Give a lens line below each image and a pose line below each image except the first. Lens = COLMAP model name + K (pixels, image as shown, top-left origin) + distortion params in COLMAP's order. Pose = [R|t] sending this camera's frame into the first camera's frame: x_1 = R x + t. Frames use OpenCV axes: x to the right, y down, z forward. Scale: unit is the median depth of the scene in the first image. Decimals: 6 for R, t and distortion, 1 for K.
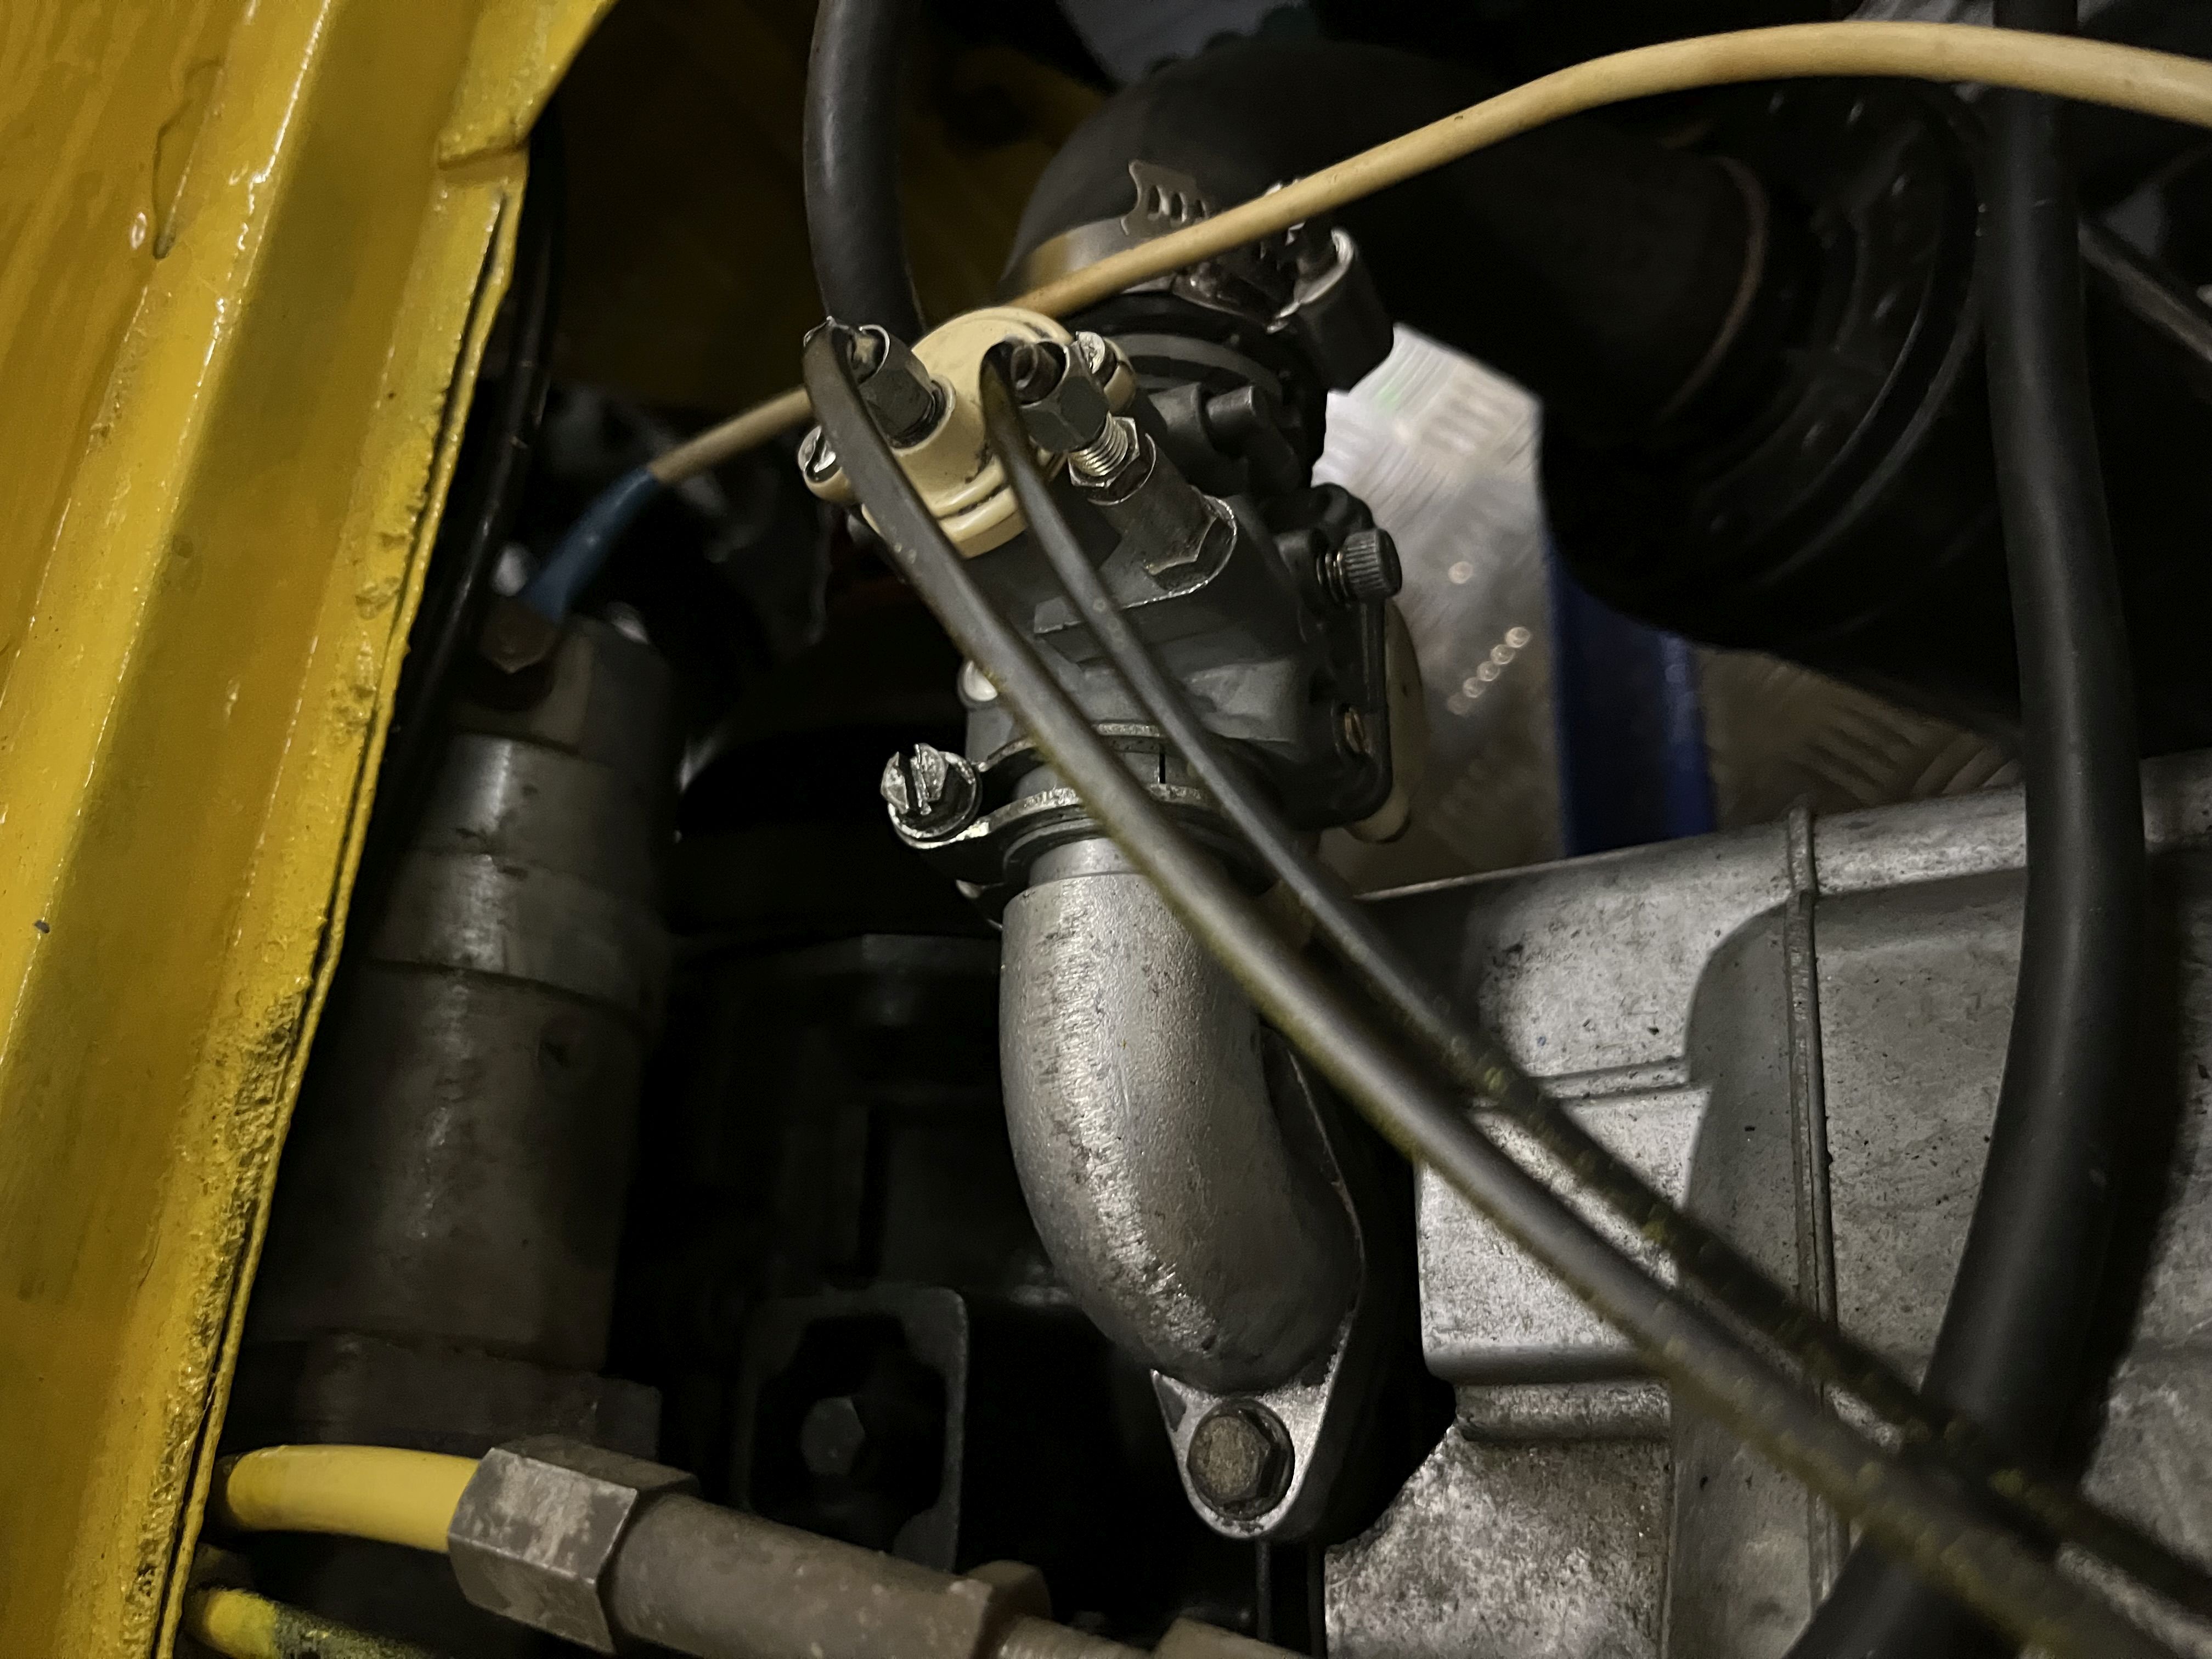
lens RADIAL K [[1761.4, 0, 1107.7], [0, 1761.4, 880.8], [0, 0, 1]] dist [0.045628, -0.095459]
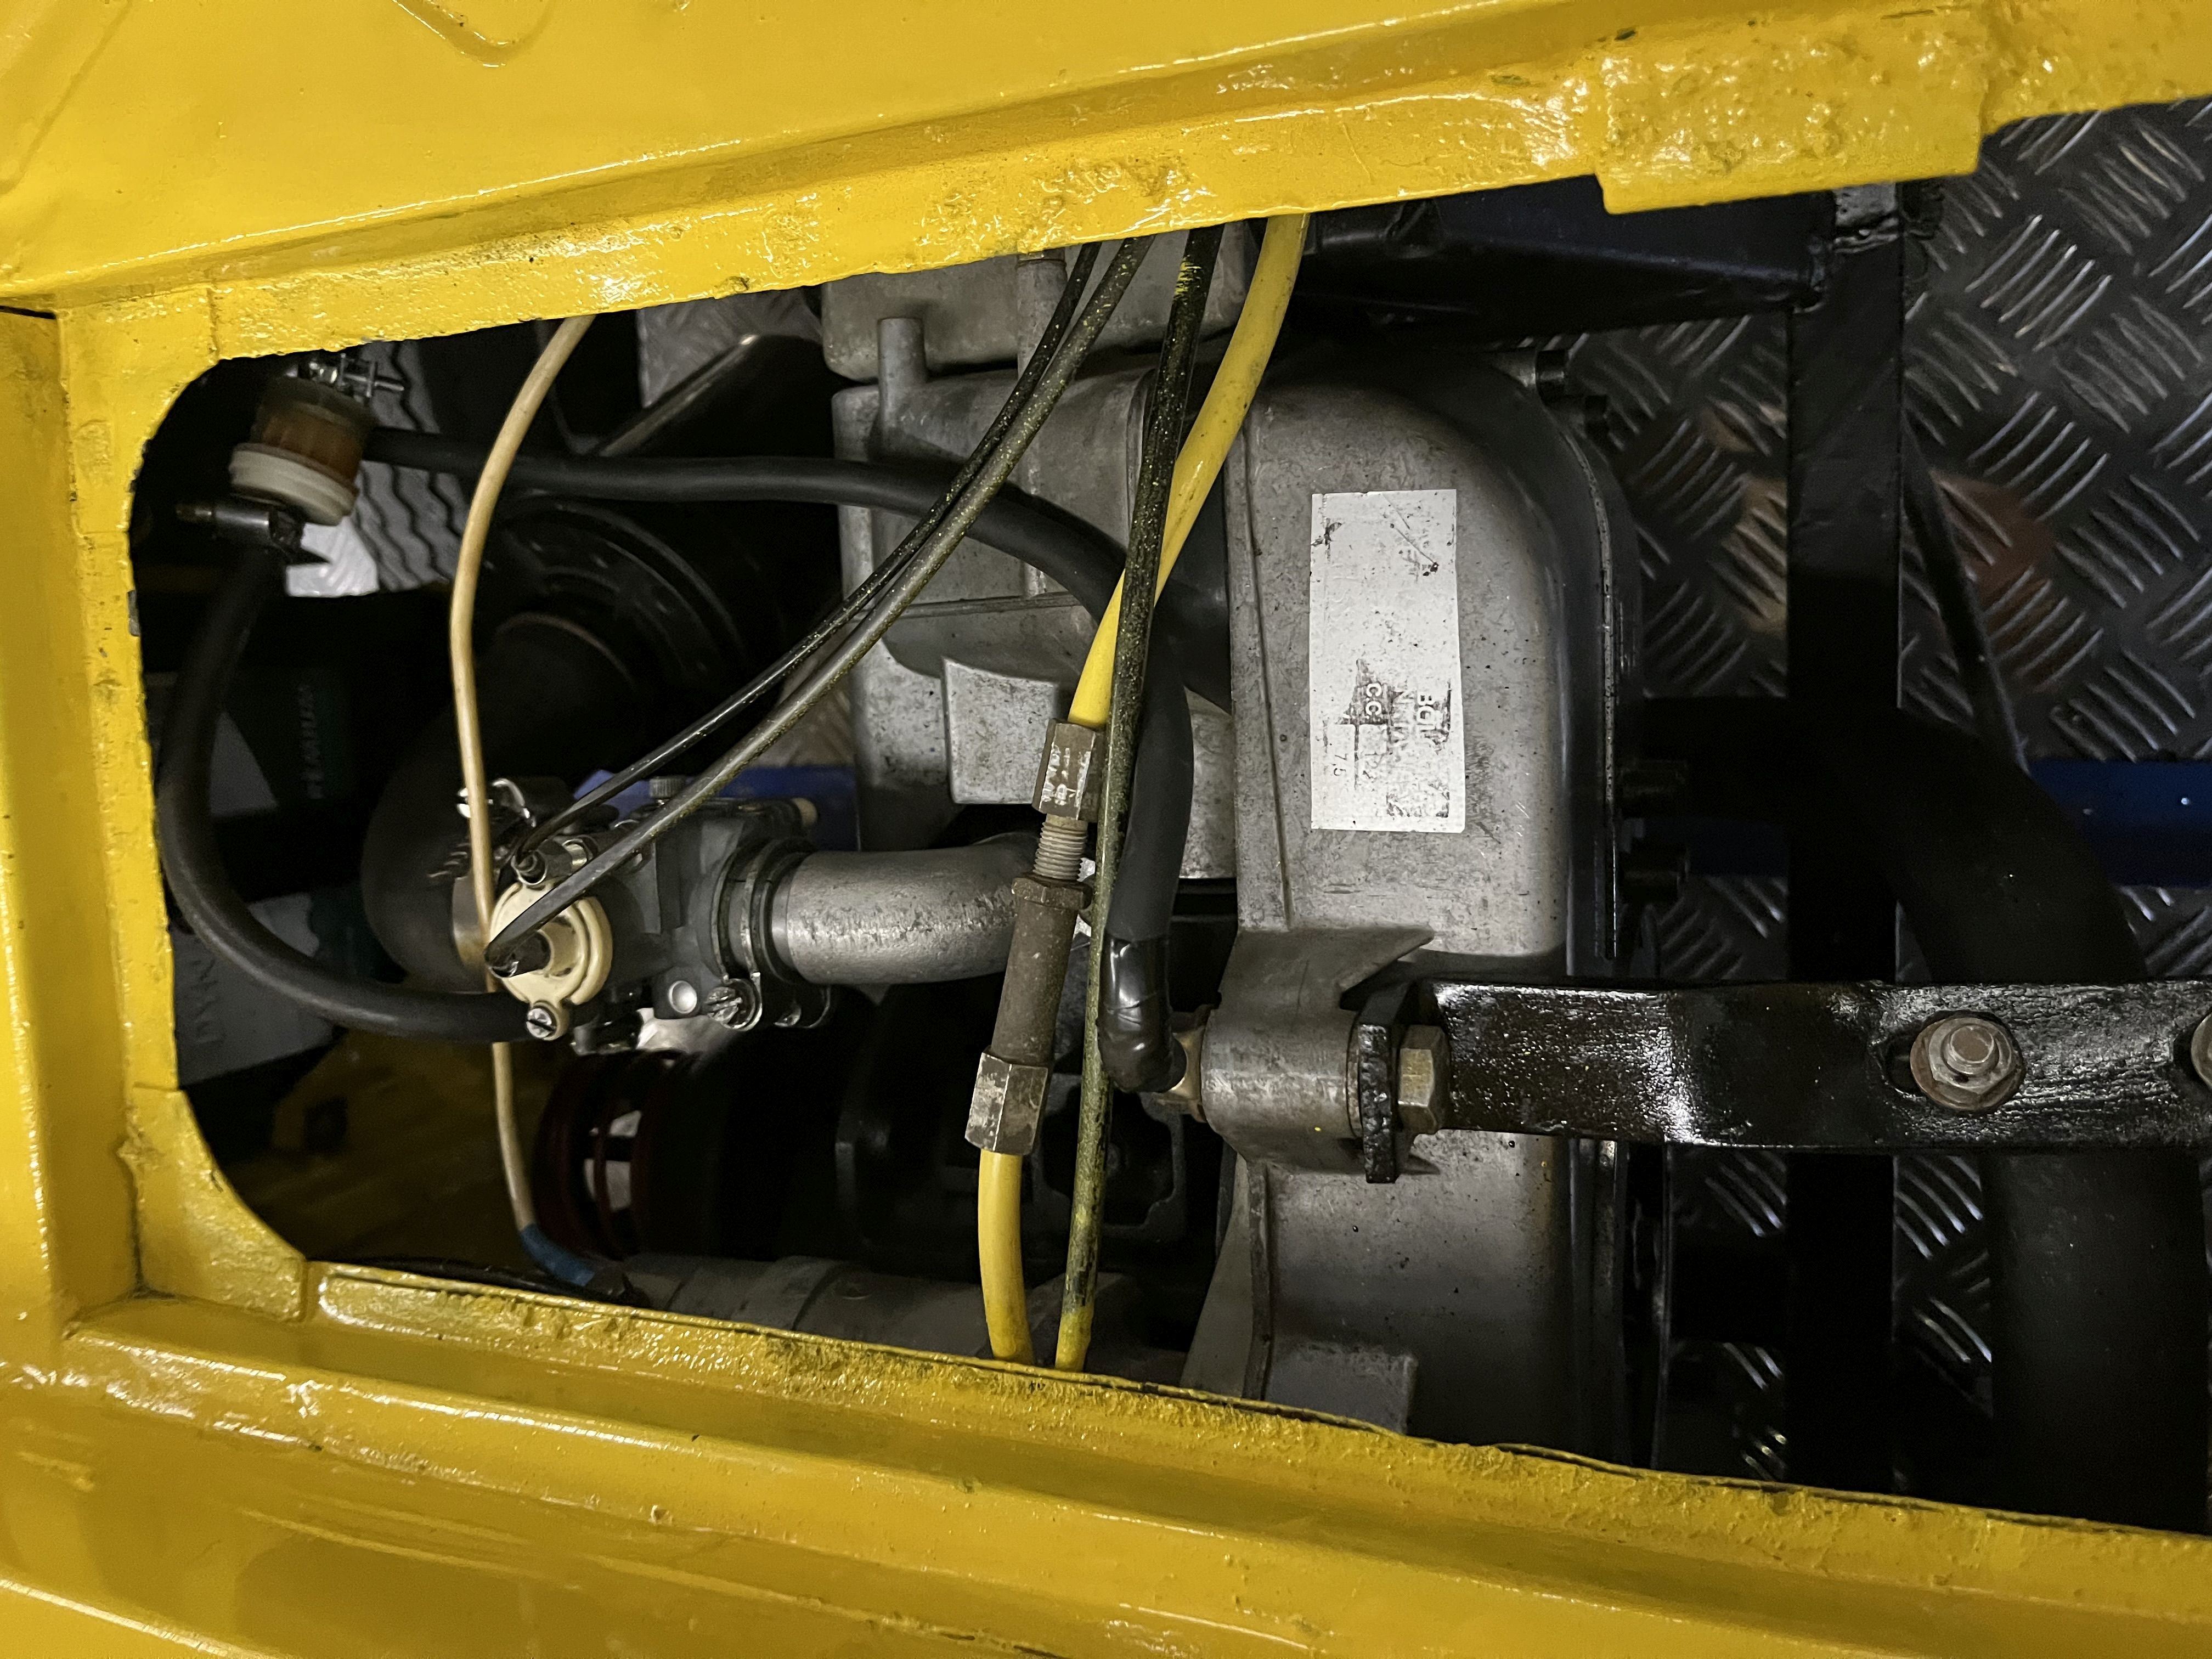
lens RADIAL K [[1683.2, 0, 1112.8], [0, 1683.2, 822.6], [0, 0, 1]] dist [0.045394, -0.068330]
pose [[0.124023, -0.925468, 0.357948, -0.503262], [0.990911, 0.134449, 0.004282, 0.311663], [-0.052089, 0.354163, 0.933732, -0.769746]]
